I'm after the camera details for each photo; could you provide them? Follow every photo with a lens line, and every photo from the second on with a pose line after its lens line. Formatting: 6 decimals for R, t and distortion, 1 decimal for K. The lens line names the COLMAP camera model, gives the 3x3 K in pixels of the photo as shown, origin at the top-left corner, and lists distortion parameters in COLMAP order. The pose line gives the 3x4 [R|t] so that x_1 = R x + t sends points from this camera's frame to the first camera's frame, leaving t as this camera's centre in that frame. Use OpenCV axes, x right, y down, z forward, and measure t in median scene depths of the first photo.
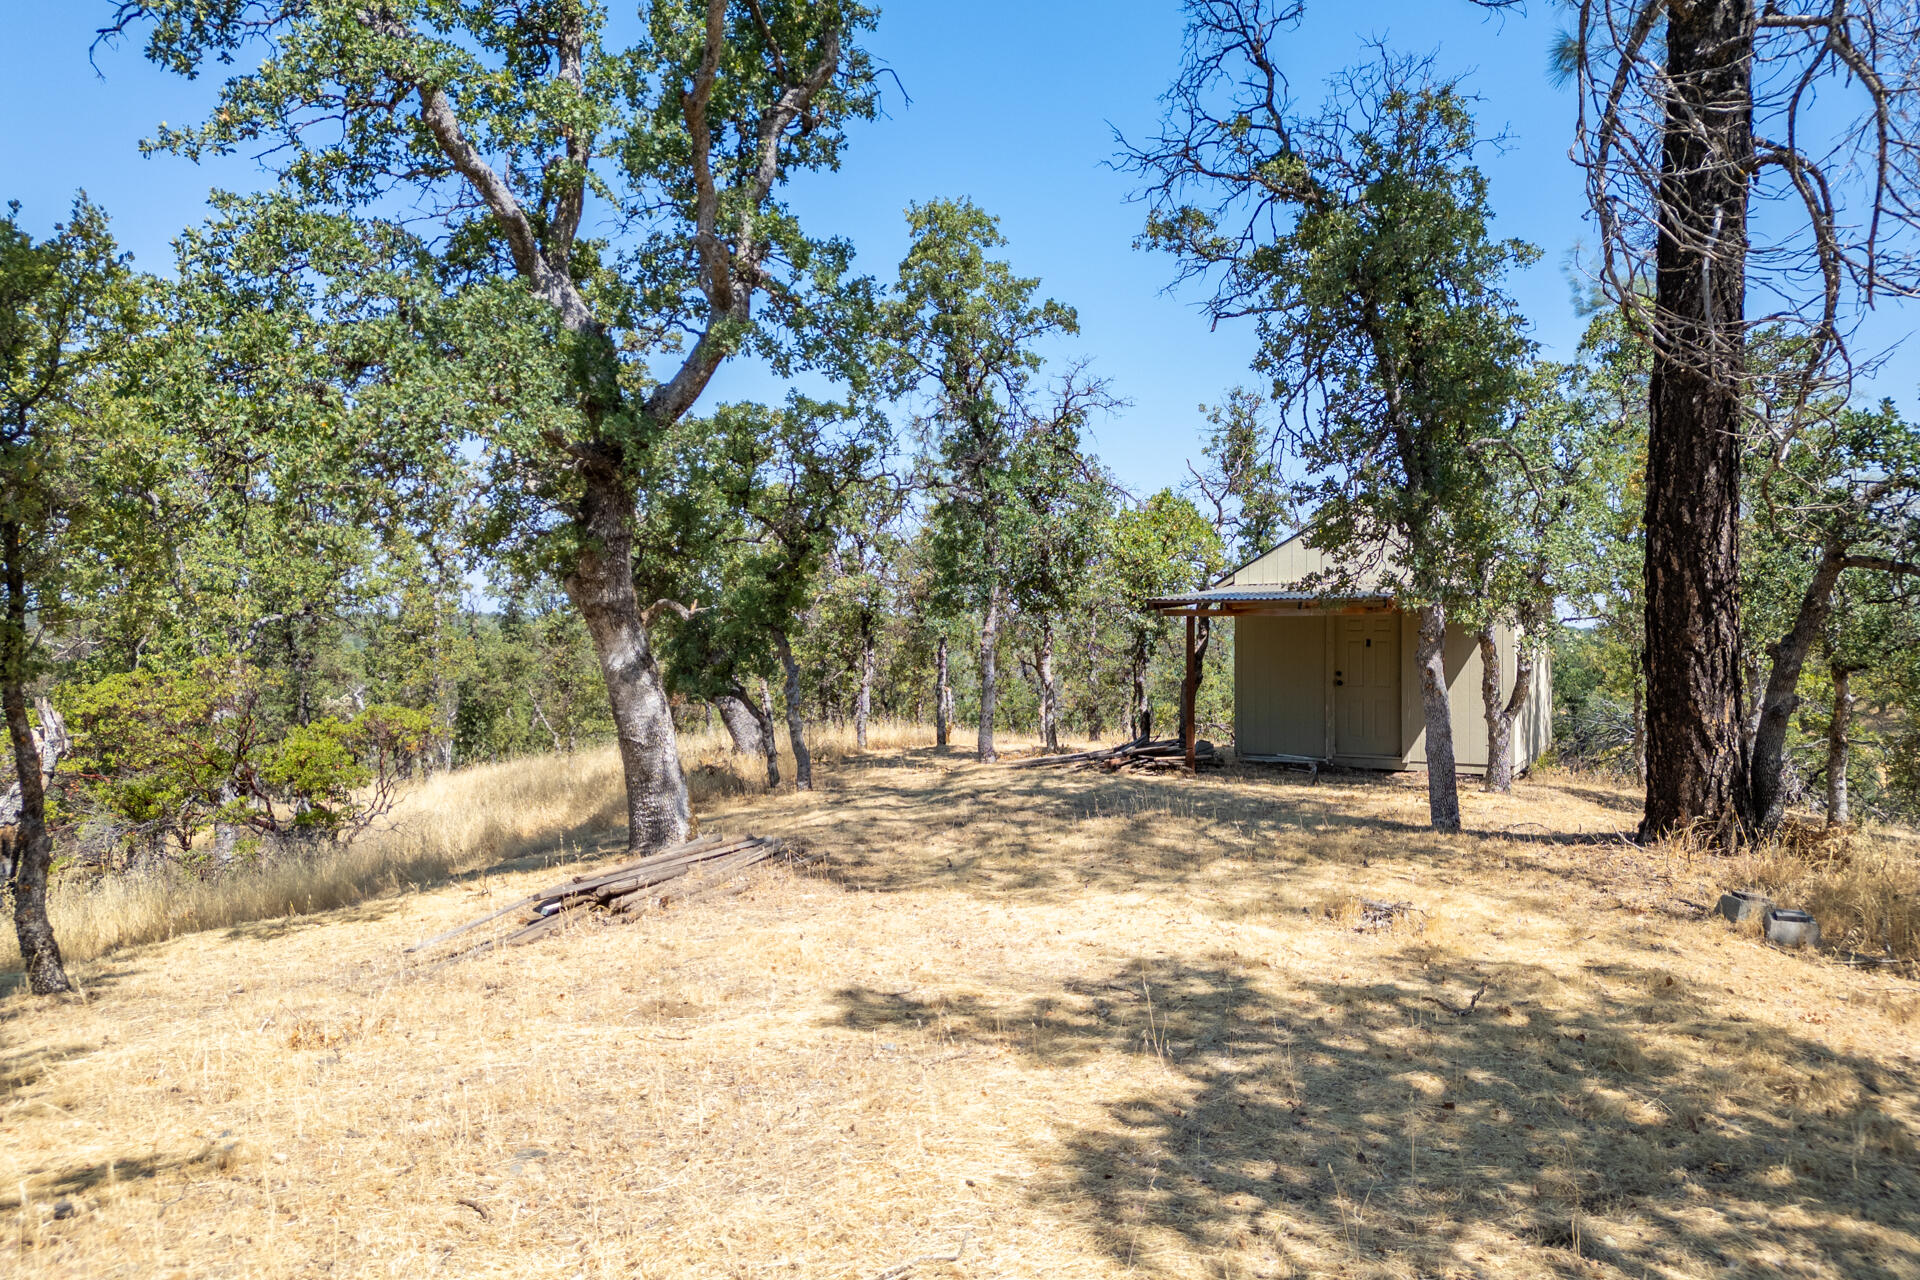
lens RADIAL K [[1342.0, 0, 953.6], [0, 1342.0, 641.2], [0, 0, 1]] dist [0.054038, -0.026838]
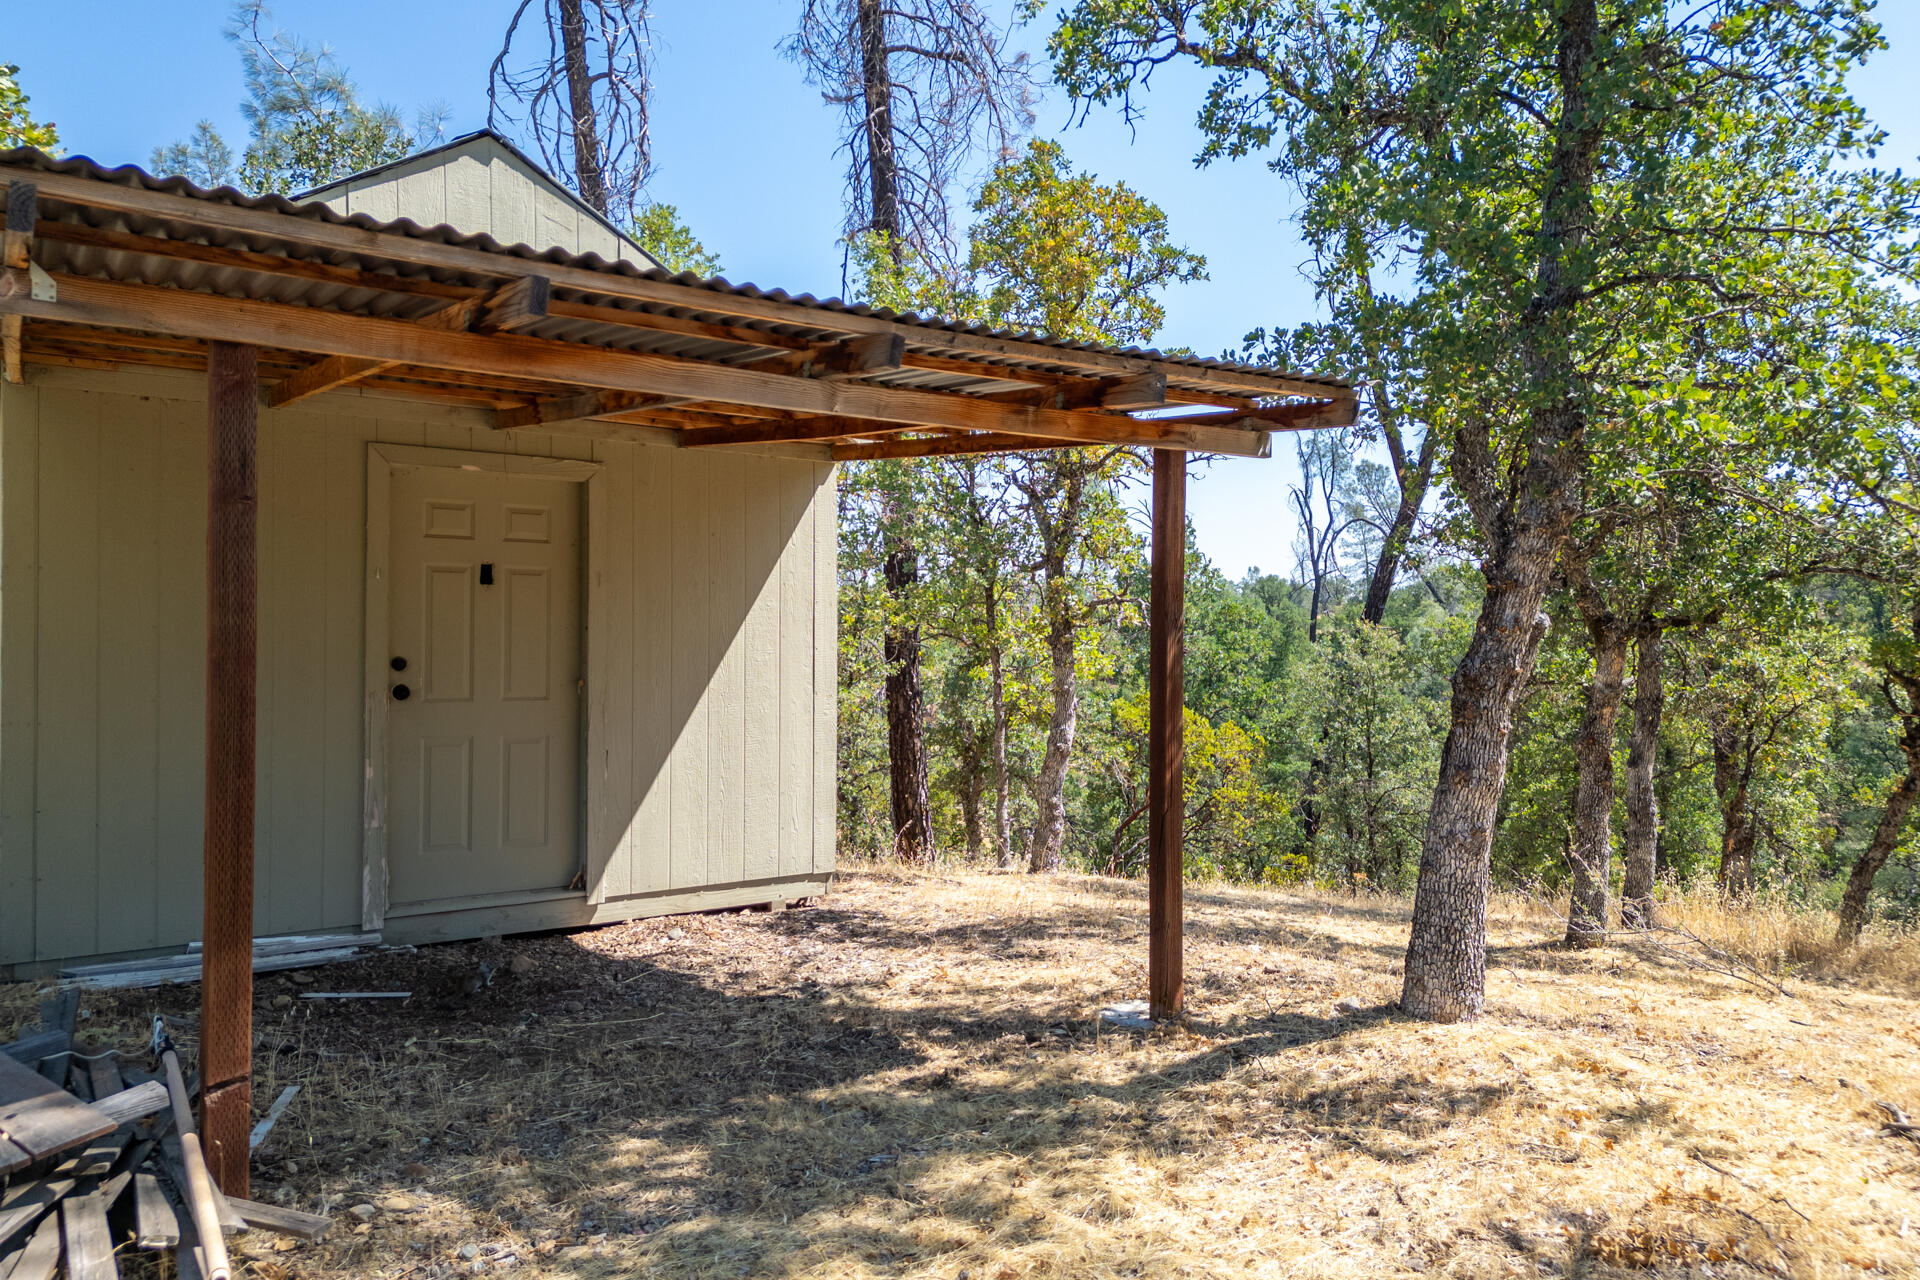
lens RADIAL K [[1342.0, 0, 948.4], [0, 1342.0, 645.9], [0, 0, 1]] dist [0.054038, -0.026838]
pose [[0.436034, 0.000253, 0.899930, 0.043918], [0.006290, 0.999975, -0.003329, 0.020901], [-0.899908, 0.007112, 0.436021, 0.708567]]
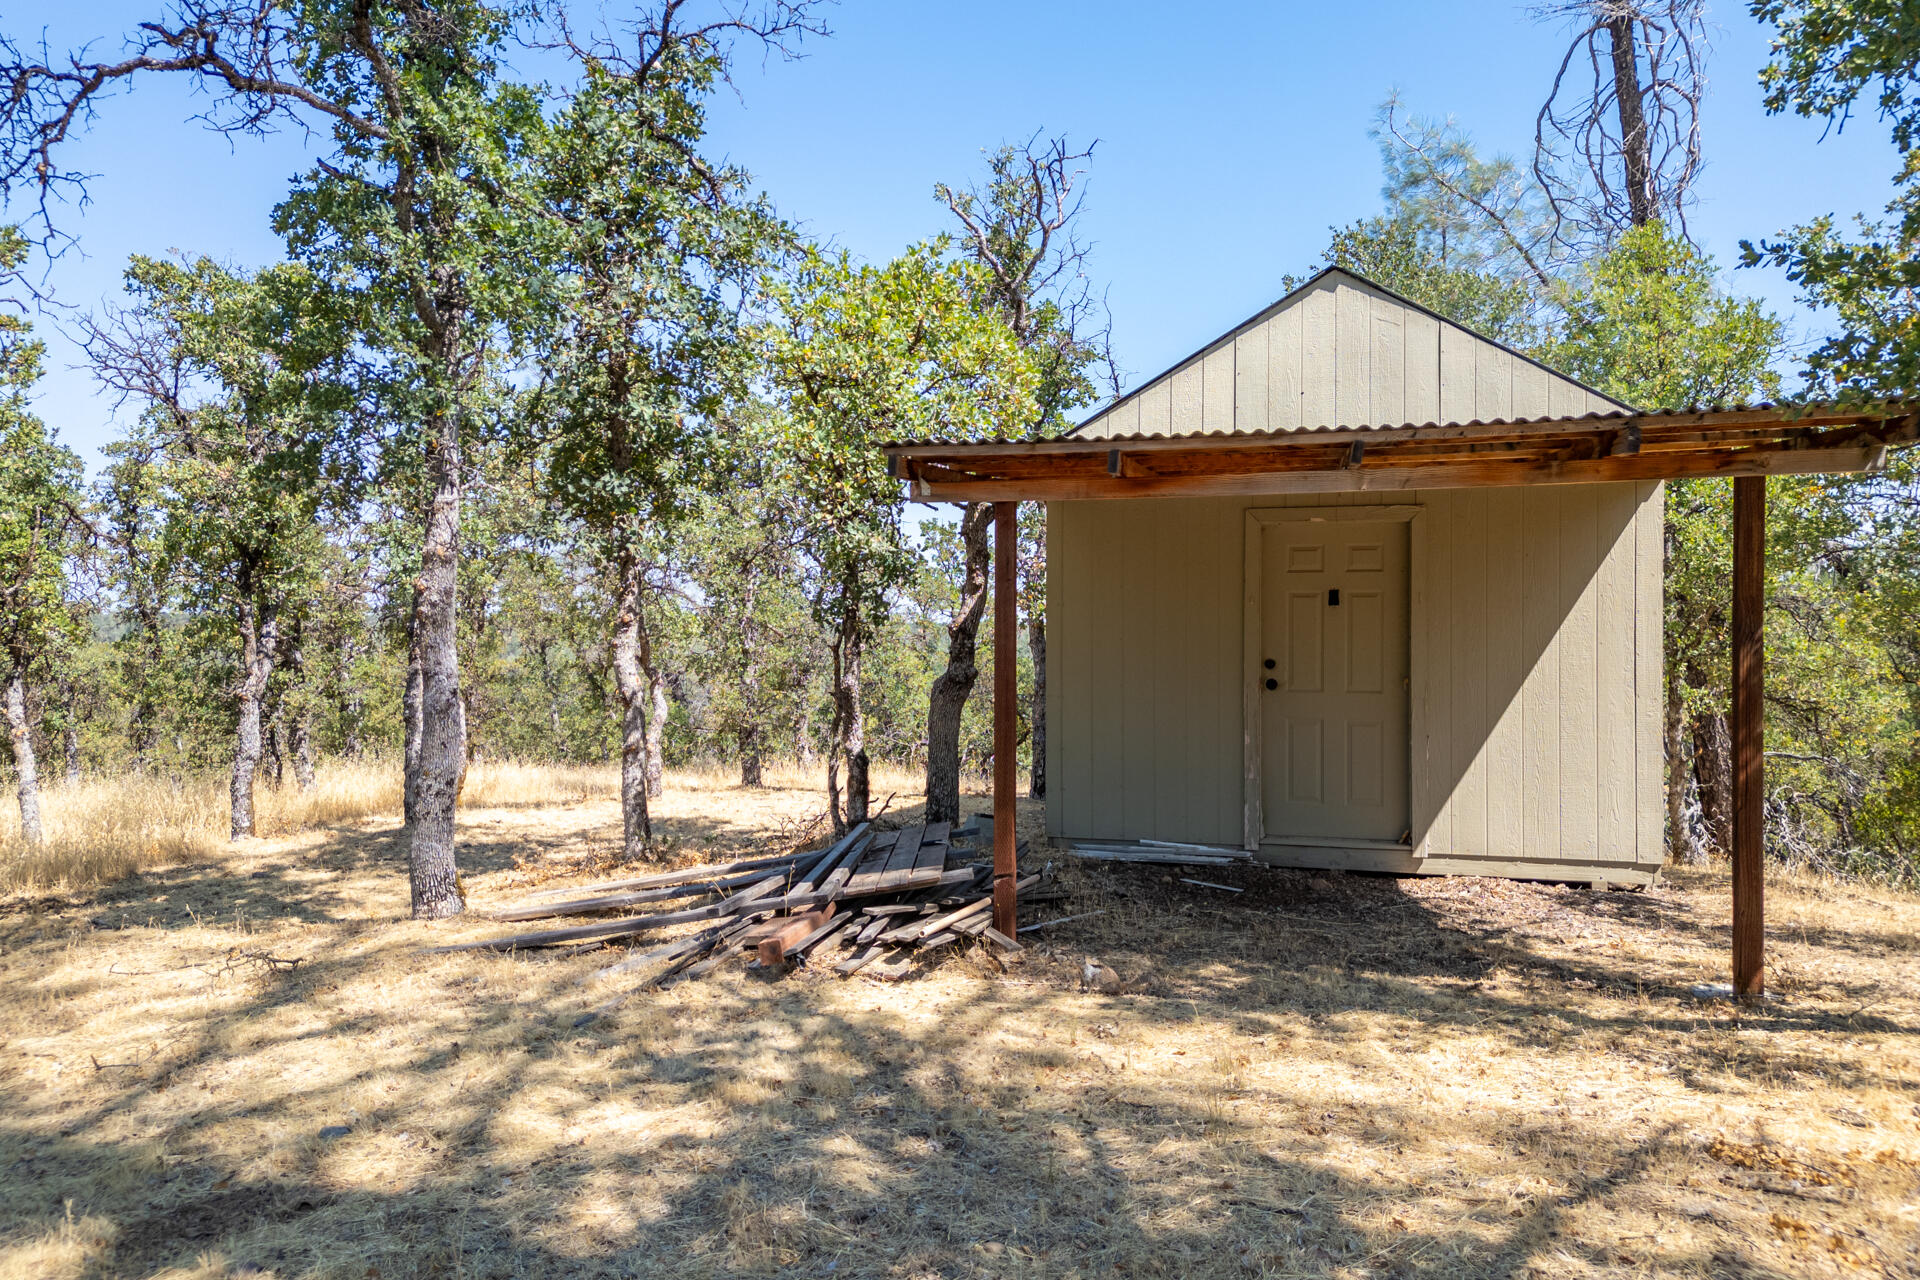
lens RADIAL K [[1342.0, 0, 965.0], [0, 1342.0, 632.8], [0, 0, 1]] dist [0.054038, -0.026838]
pose [[0.968016, 0.000666, 0.250888, 0.065547], [0.001157, 0.999974, -0.007121, 0.016105], [-0.250886, 0.007184, 0.967990, 0.557896]]
